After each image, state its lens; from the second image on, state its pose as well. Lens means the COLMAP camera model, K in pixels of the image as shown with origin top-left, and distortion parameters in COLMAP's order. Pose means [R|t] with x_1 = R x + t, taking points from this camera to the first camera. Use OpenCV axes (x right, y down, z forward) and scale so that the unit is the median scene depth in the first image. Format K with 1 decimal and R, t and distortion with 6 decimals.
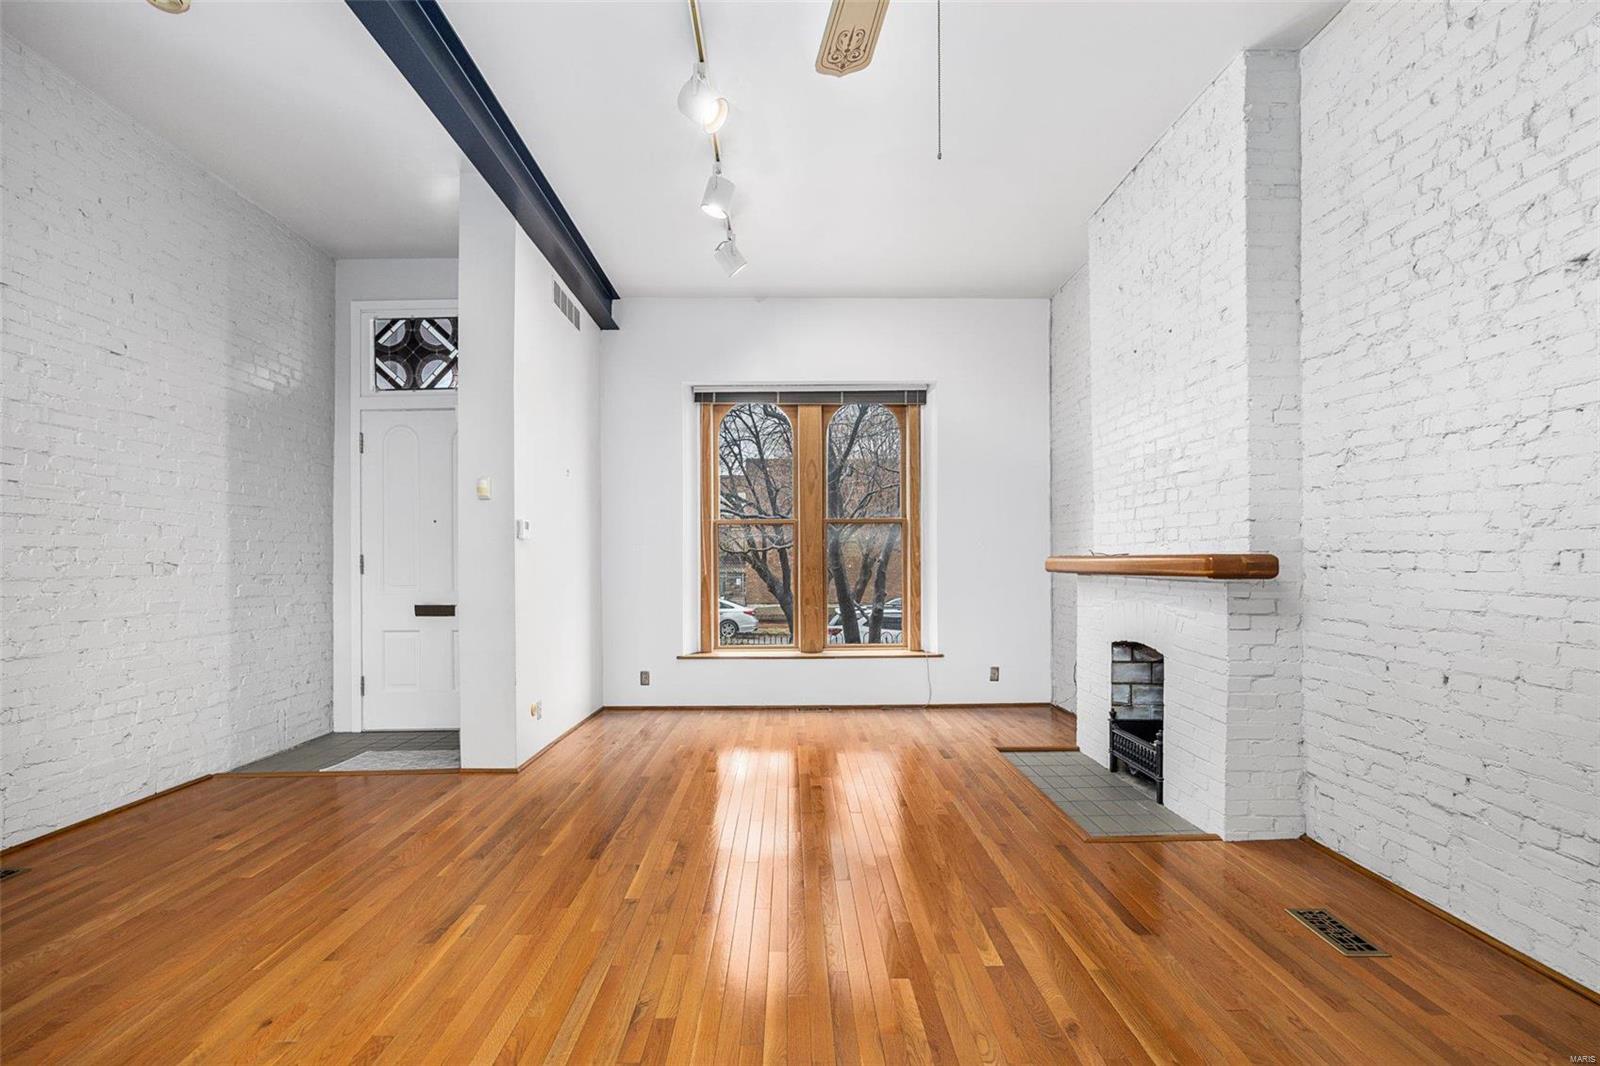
lens RADIAL K [[725.5, 0, 799.9], [0, 725.5, 555.5], [0, 0, 1]] dist [-0.004012, -0.000095]
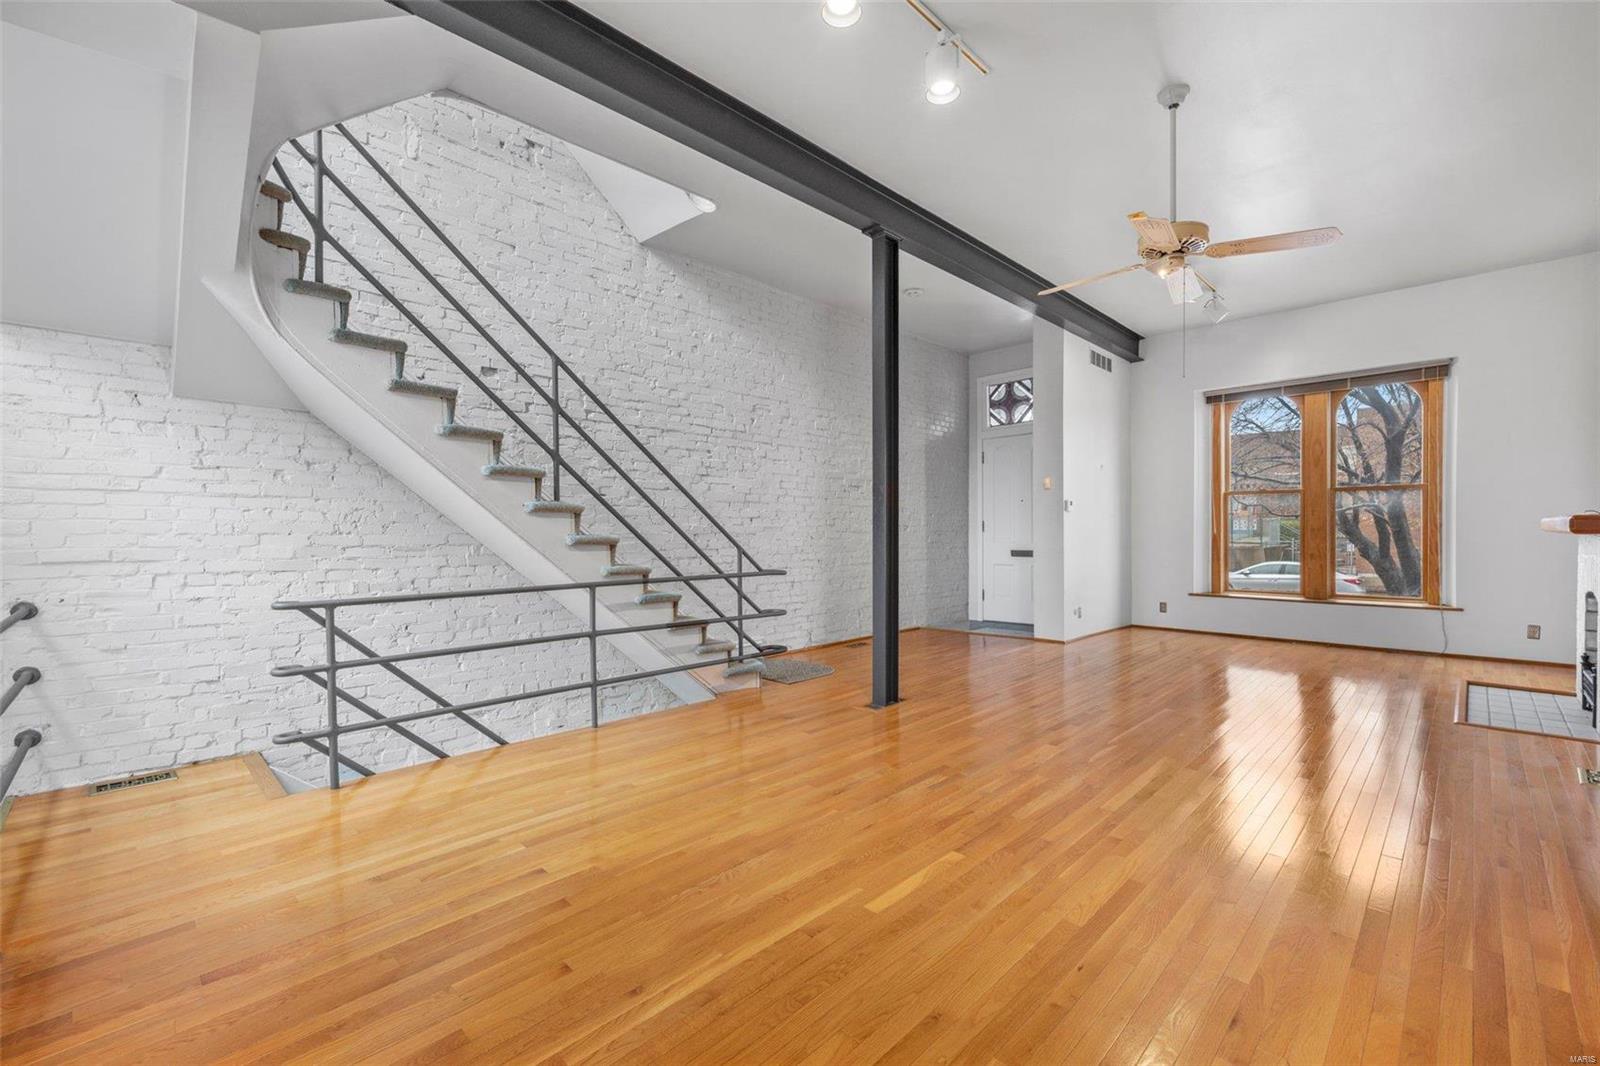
lens RADIAL K [[652.4, 0, 799.3], [0, 652.4, 535.4], [0, 0, 1]] dist [0.001223, 0.000040]
pose [[0.681017, 0.005883, -0.732244, 0.253829], [0.007576, 0.999858, 0.015079, 0.006291], [0.732228, -0.015817, 0.680875, -0.412079]]
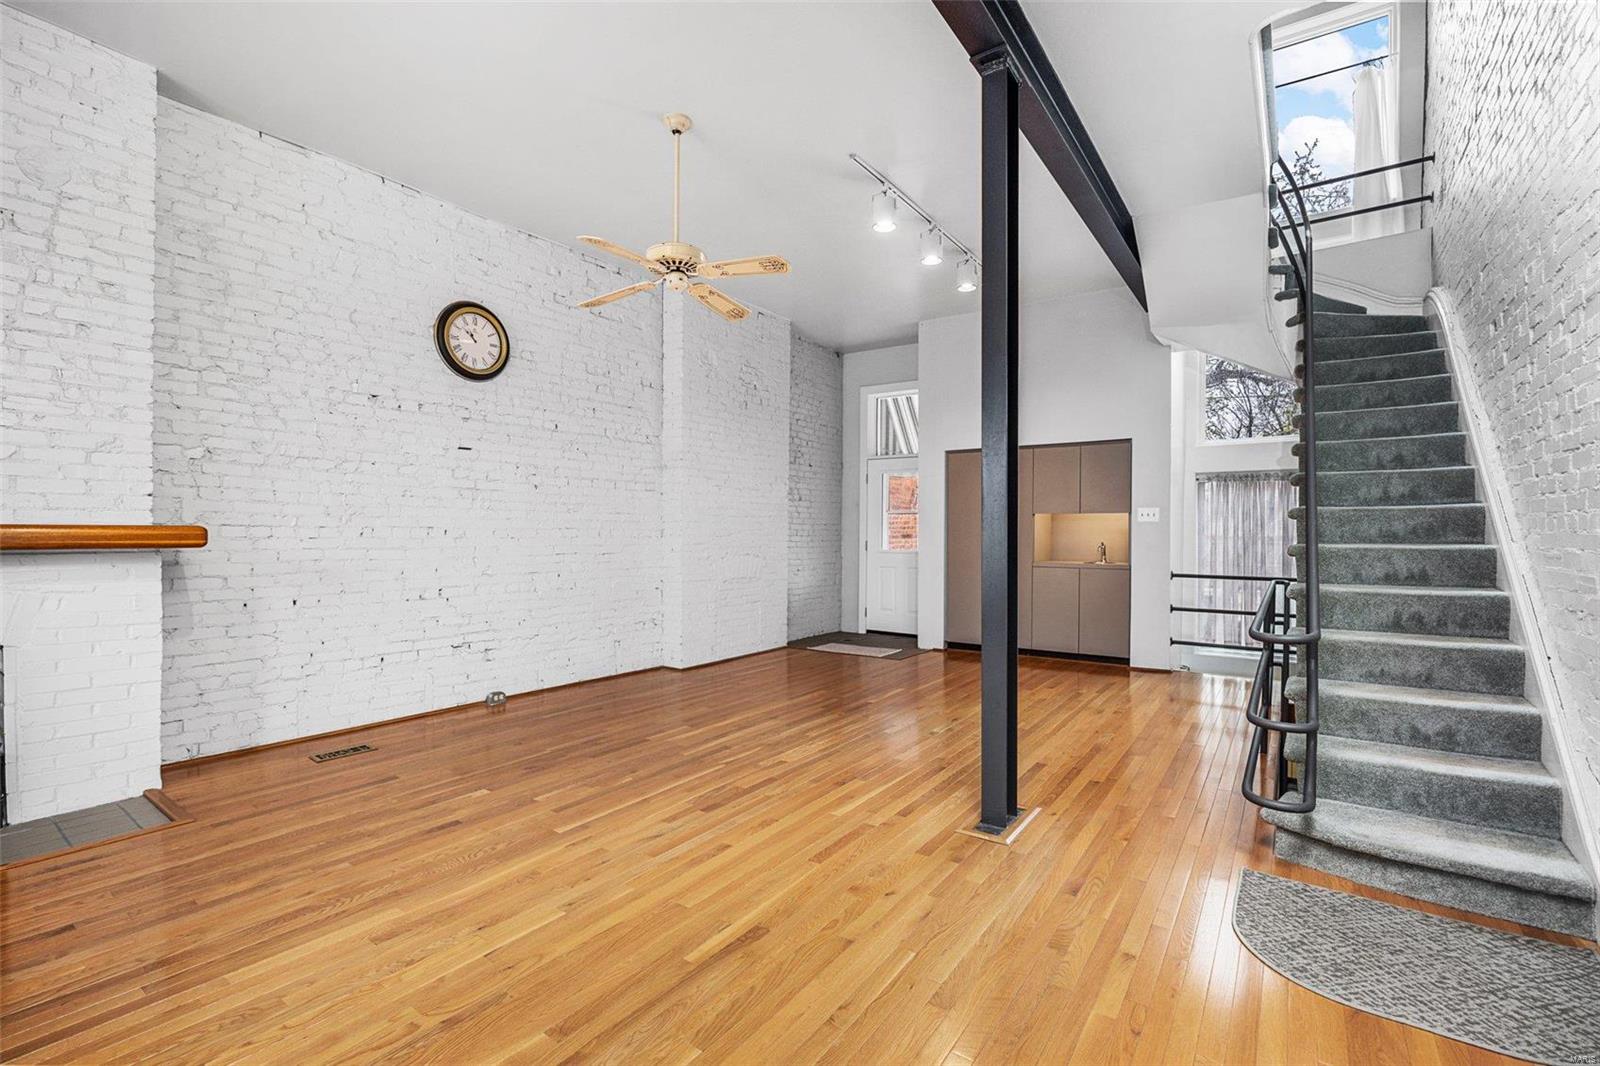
lens RADIAL K [[725.5, 0, 802.4], [0, 725.5, 537.7], [0, 0, 1]] dist [-0.004012, -0.000095]
pose [[-0.805447, 0.004220, 0.592653, -1.046864], [0.001037, 0.999983, -0.005711, 0.031073], [-0.592667, -0.003985, -0.805438, 1.630093]]
